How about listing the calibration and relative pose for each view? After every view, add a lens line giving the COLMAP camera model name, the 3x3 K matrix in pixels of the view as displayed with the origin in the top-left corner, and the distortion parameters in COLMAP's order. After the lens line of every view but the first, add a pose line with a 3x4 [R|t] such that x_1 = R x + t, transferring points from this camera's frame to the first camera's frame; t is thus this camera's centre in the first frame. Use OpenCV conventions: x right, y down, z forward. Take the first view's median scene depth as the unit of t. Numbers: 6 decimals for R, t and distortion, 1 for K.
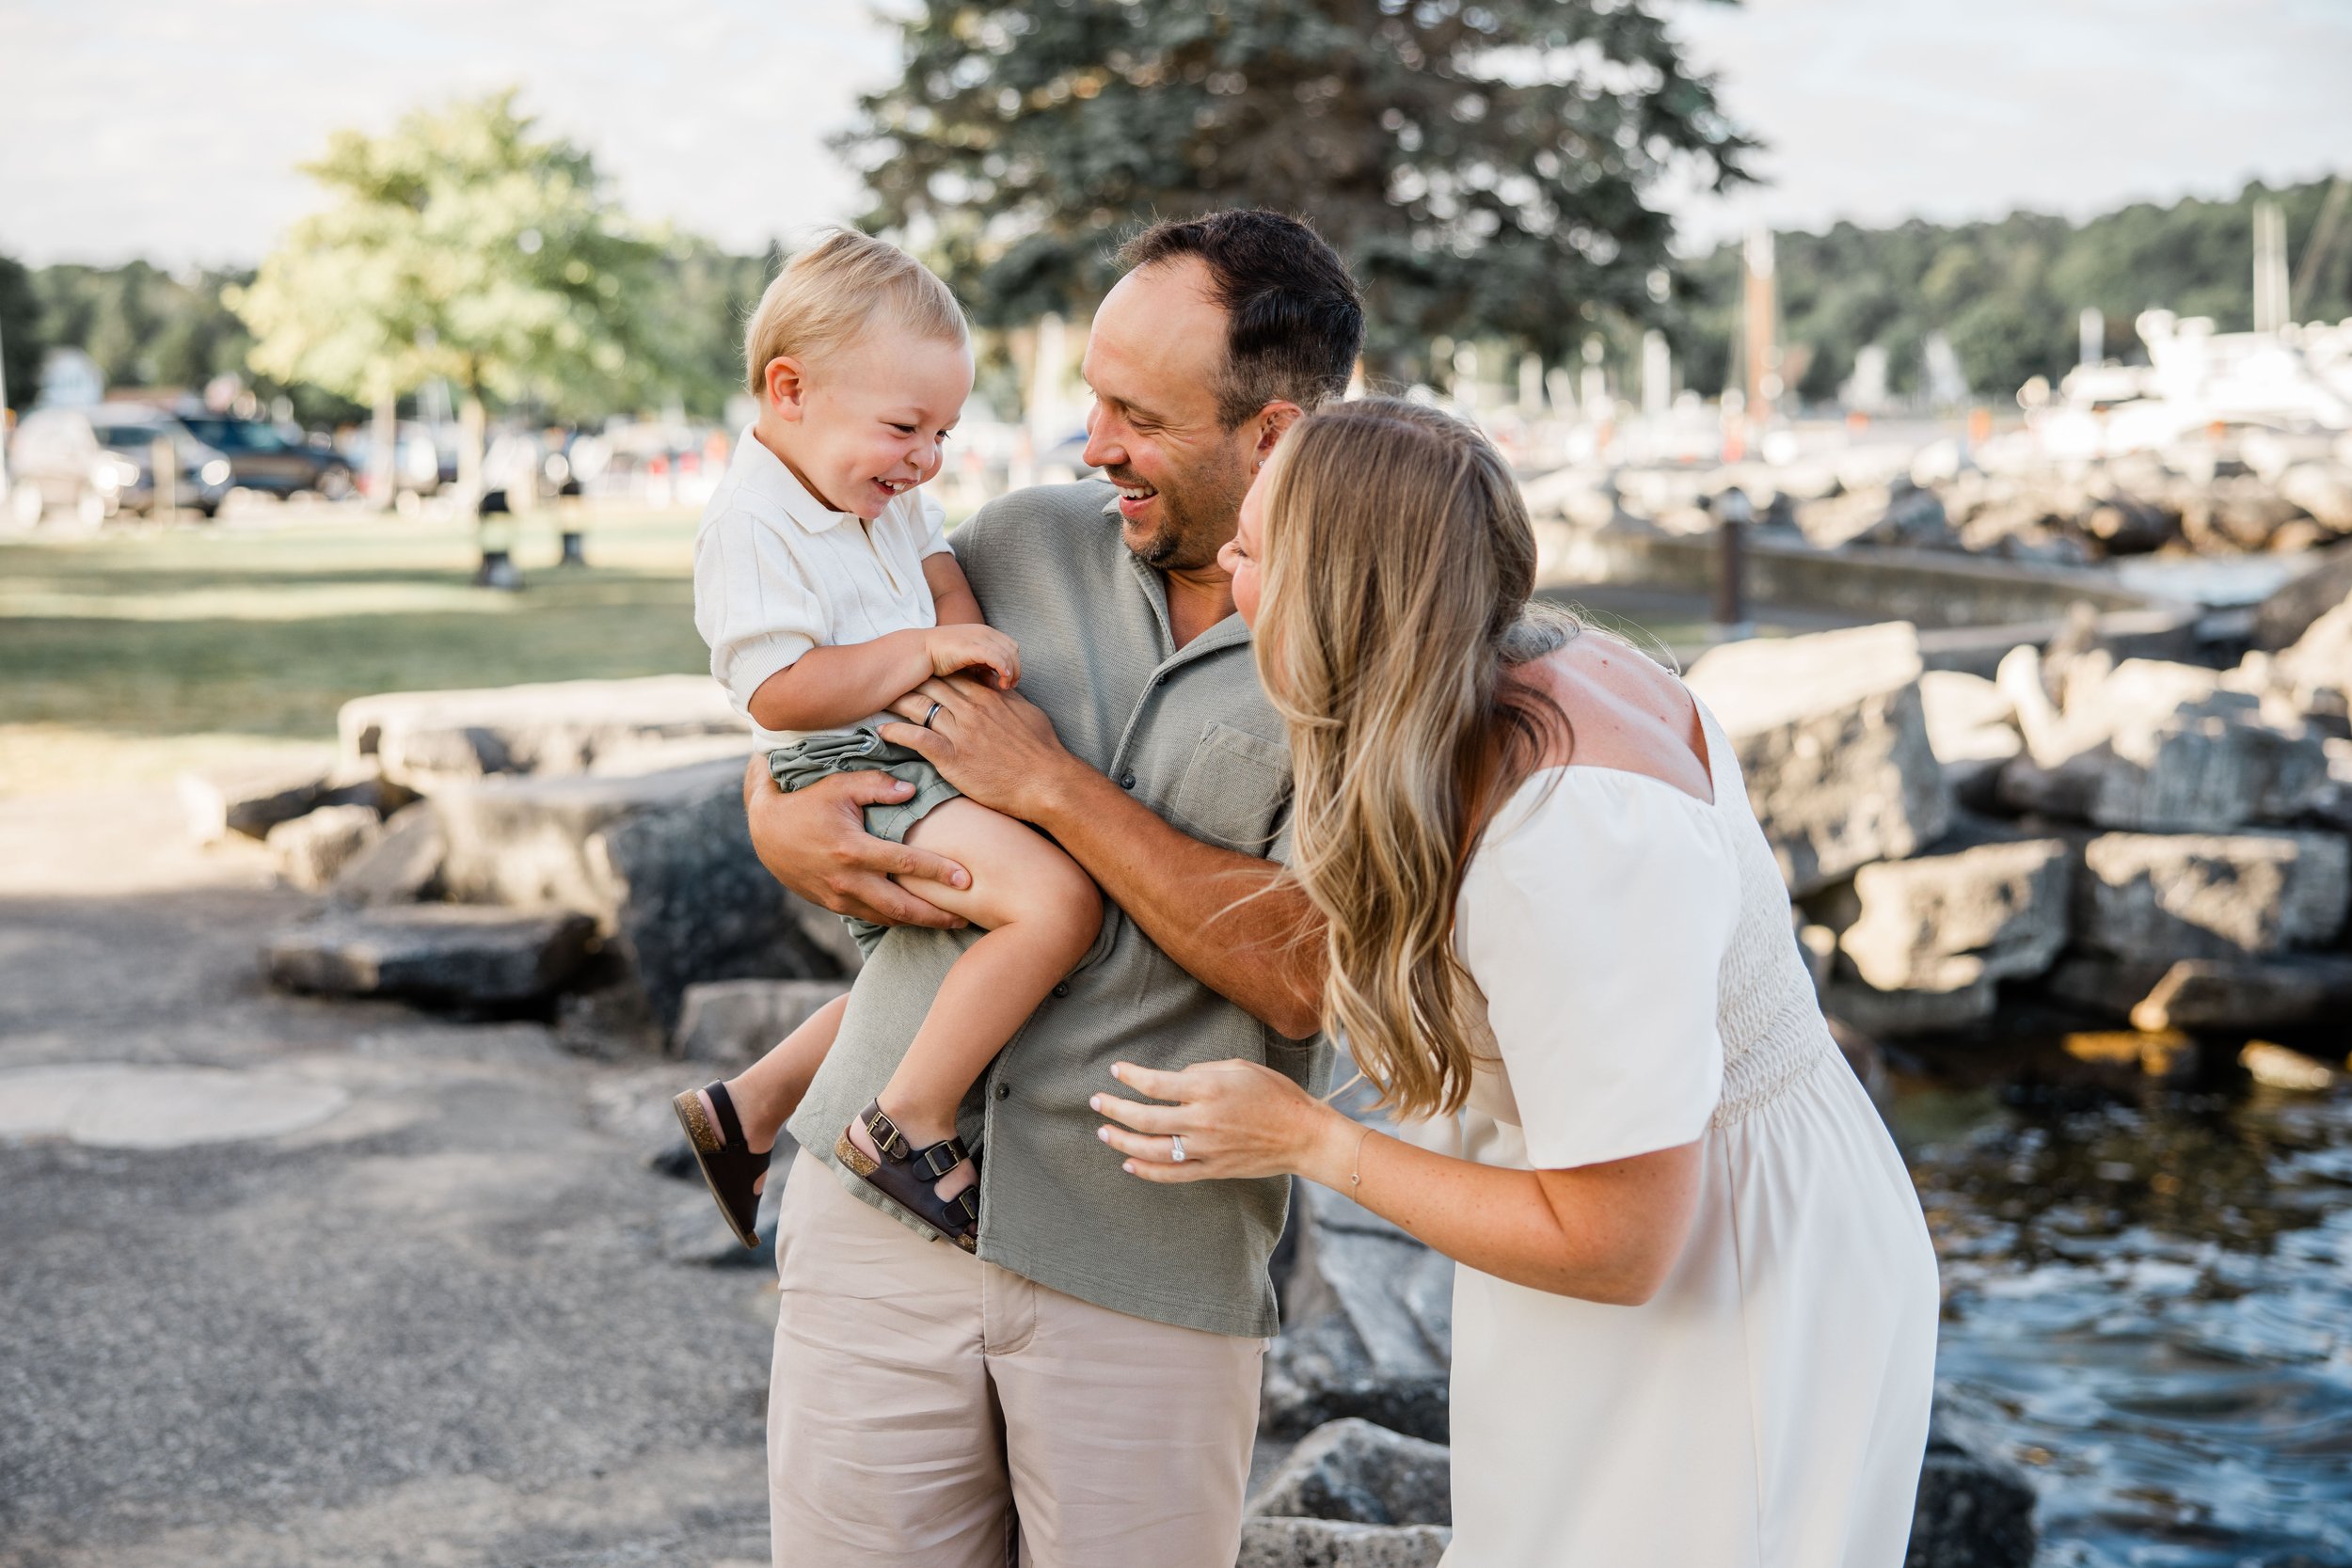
lens RADIAL K [[3371.3, 0, 1163.8], [0, 3371.3, 697.9], [0, 0, 1]] dist [0.136311, 0.000000]
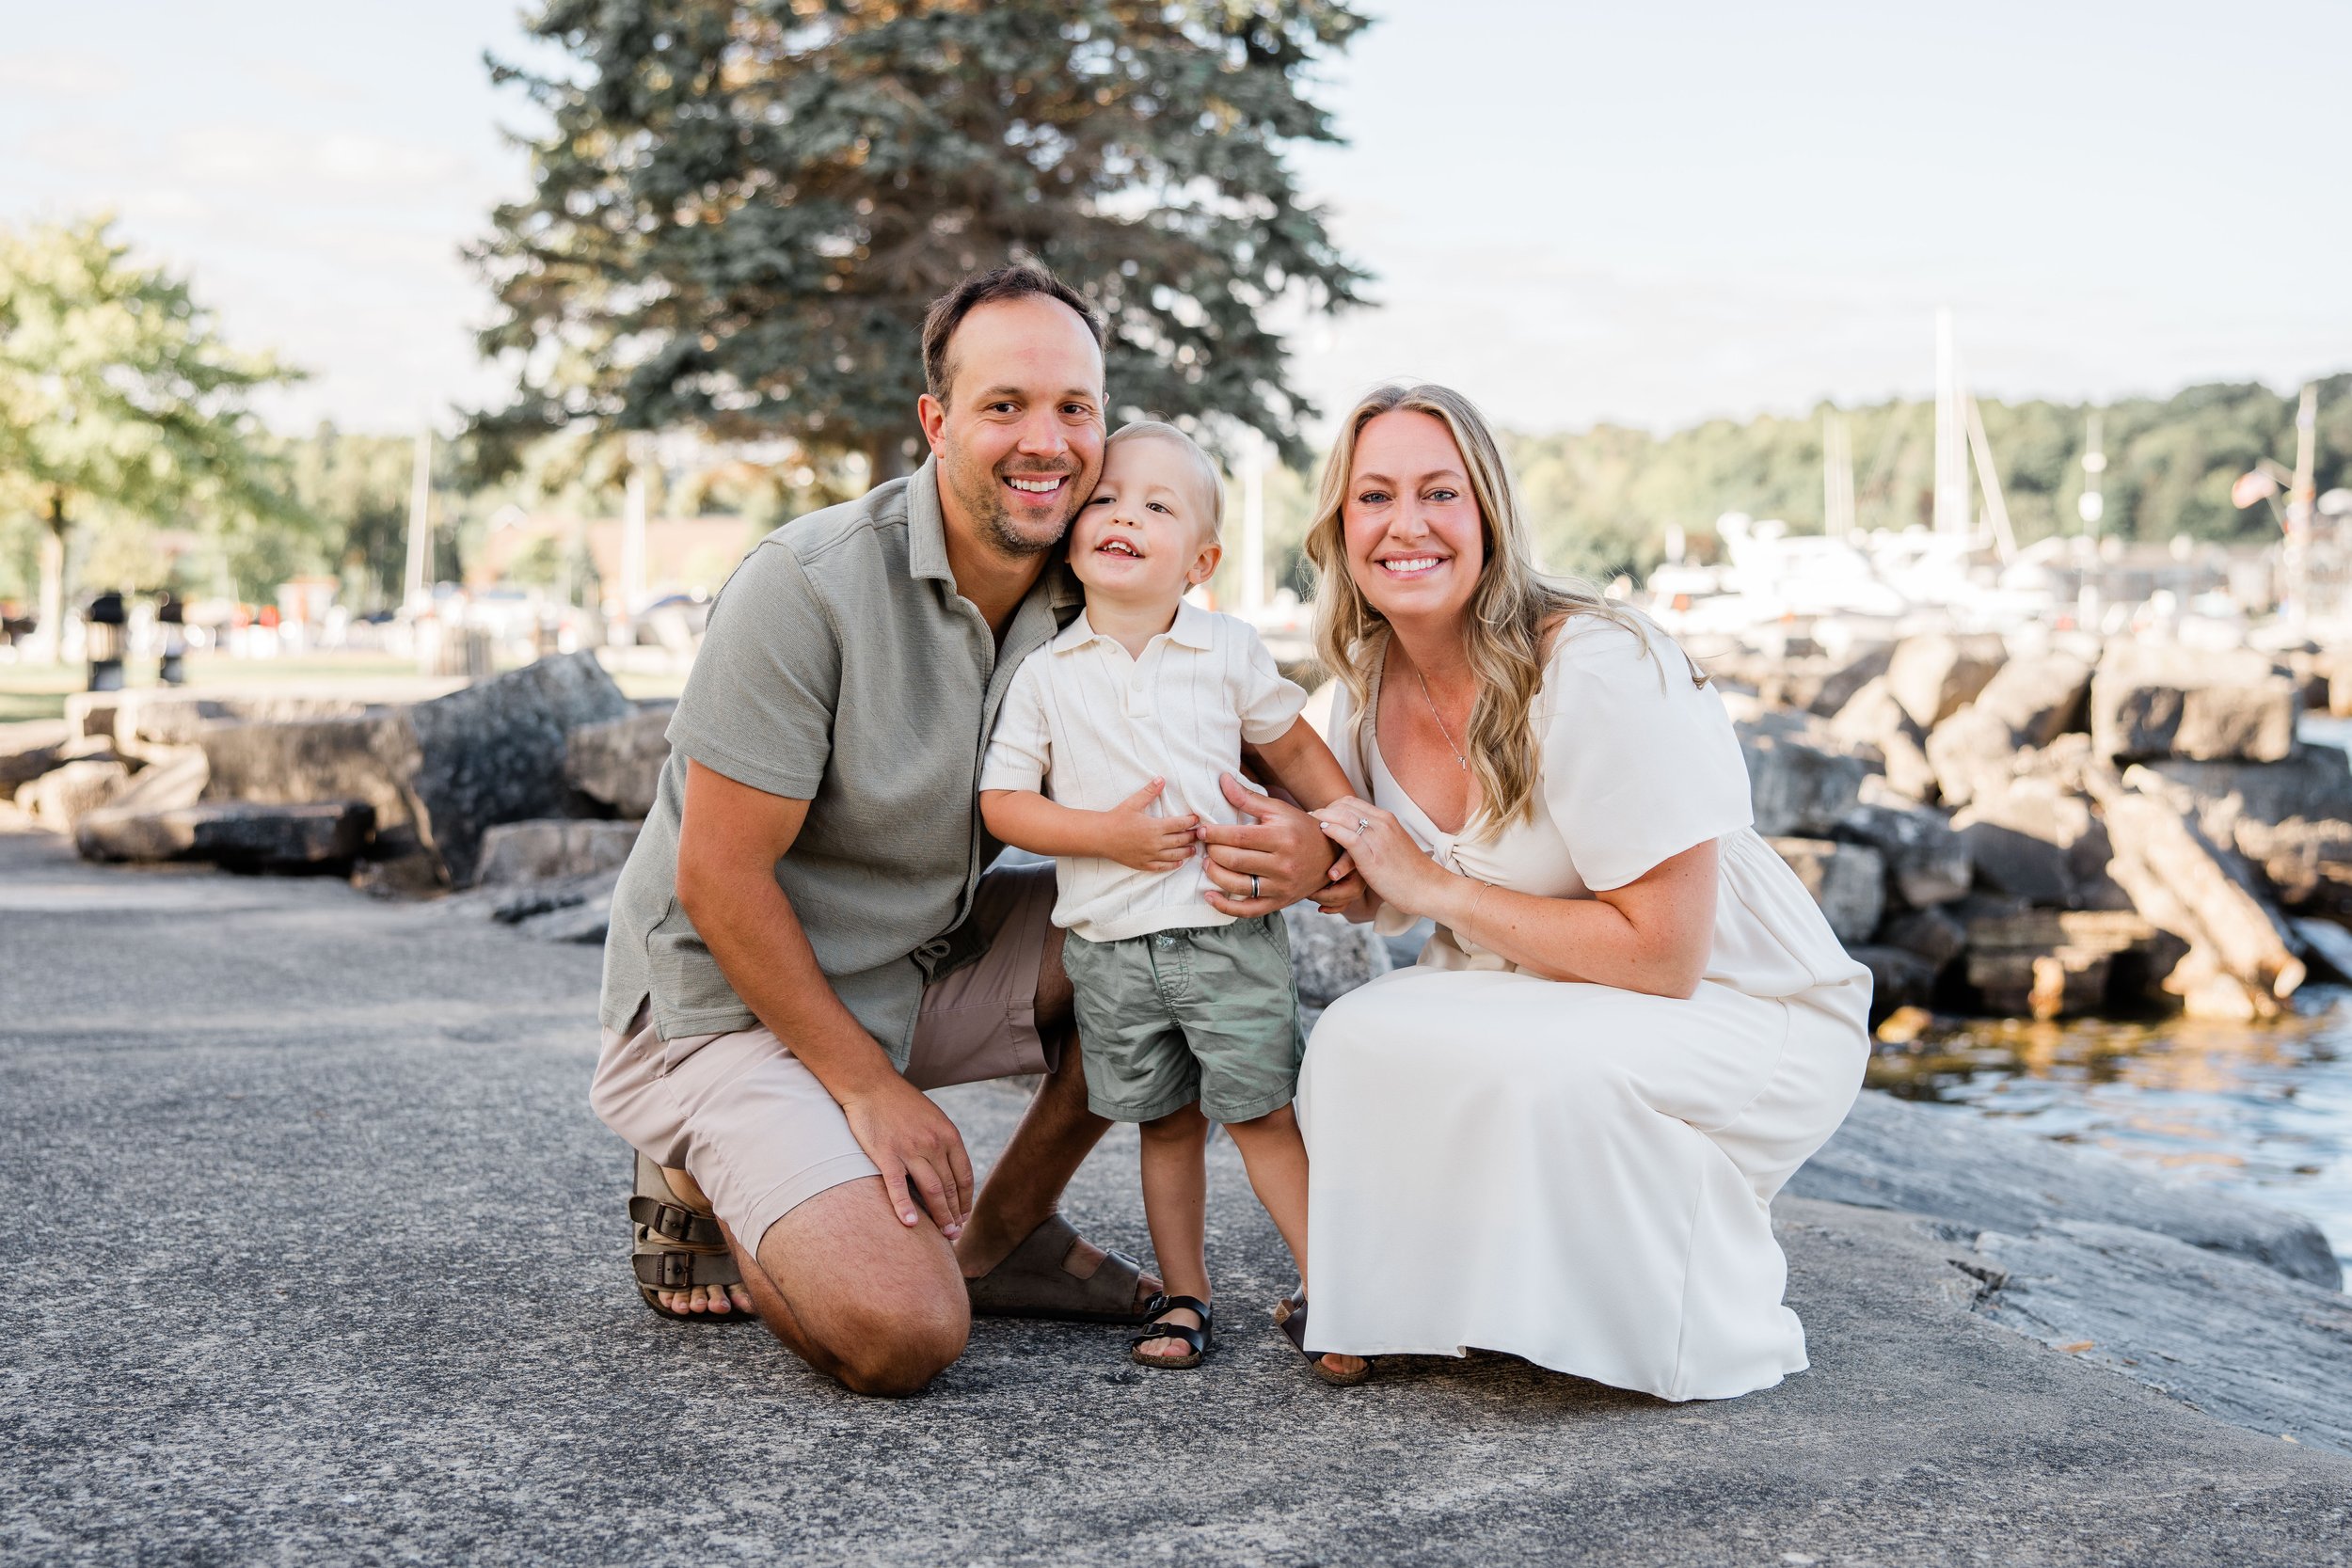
lens RADIAL K [[3490.3, 0, 1173.6], [0, 3490.3, 796.5], [0, 0, 1]] dist [0.086090, 0.000000]
pose [[0.992326, 0.010343, 0.123213, -0.018701], [-0.006281, 0.999425, -0.033311, 0.038922], [-0.123486, 0.032282, 0.991821, -0.076979]]
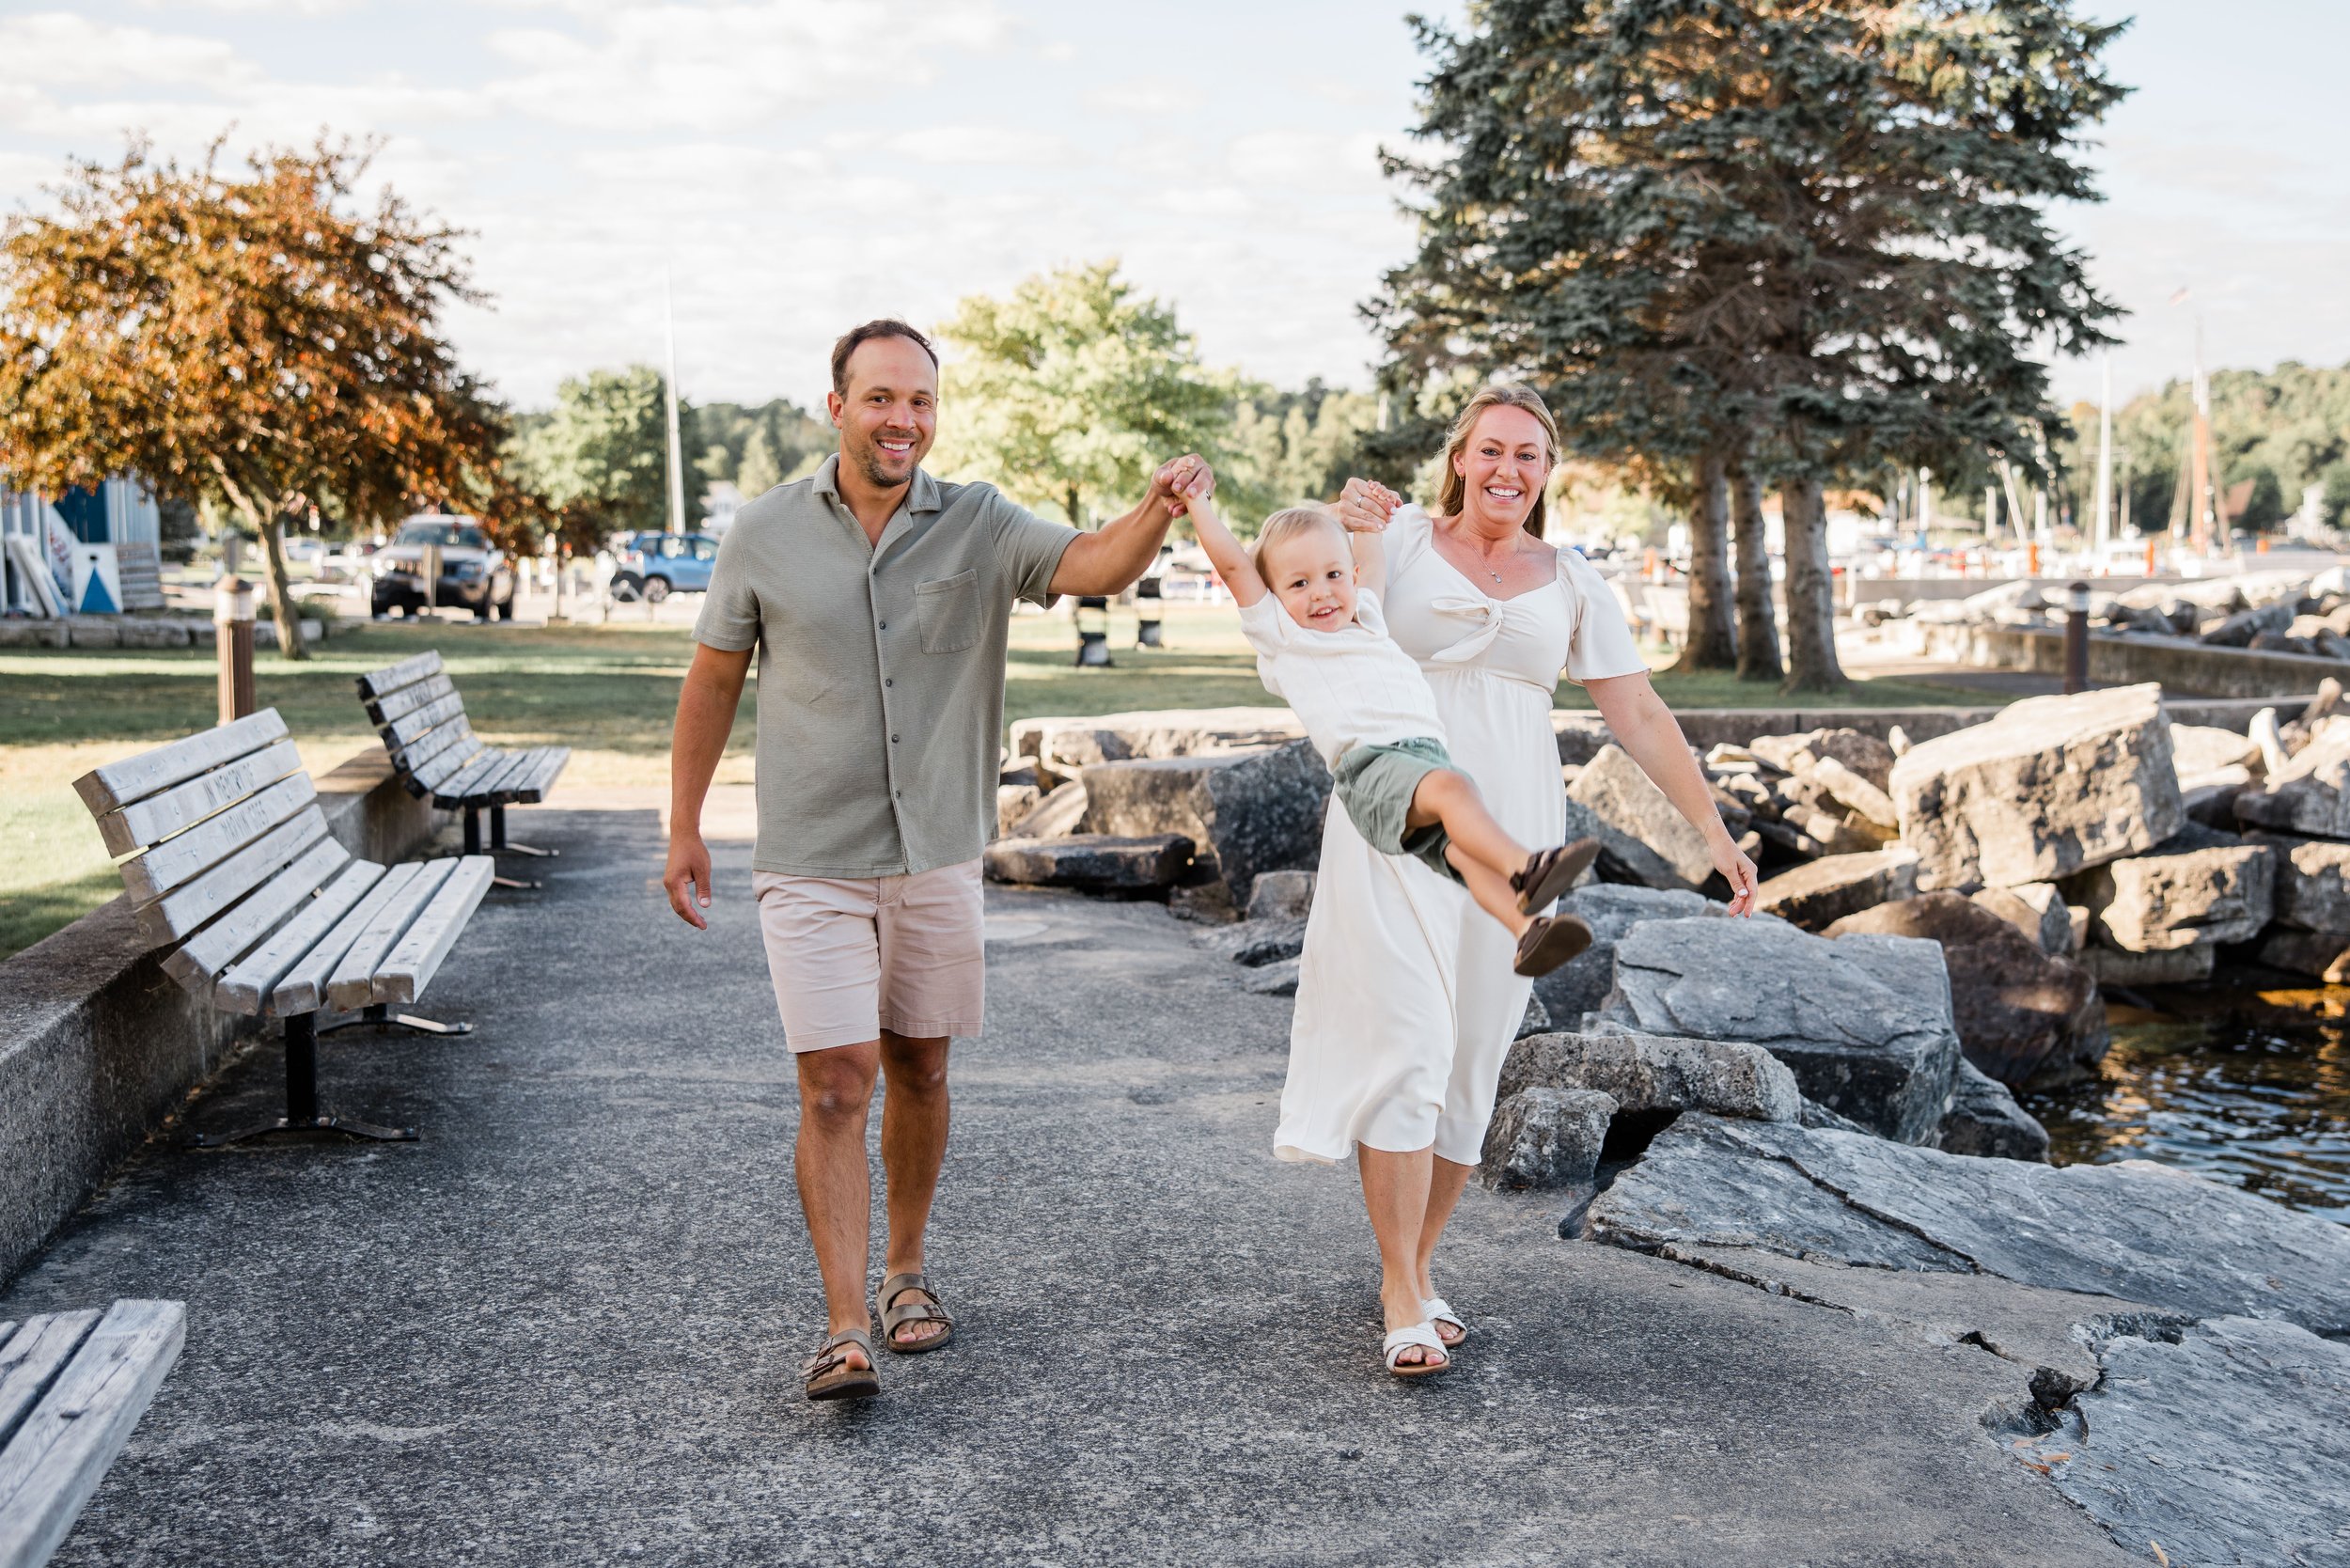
lens RADIAL K [[2990.2, 0, 1179.2], [0, 2990.2, 768.0], [0, 0, 1]] dist [-0.011211, 0.000000]
pose [[0.987444, 0.019713, -0.156736, 0.013975], [-0.020733, 0.999773, -0.004878, 0.015276], [0.156604, 0.008066, 0.987628, -0.127529]]
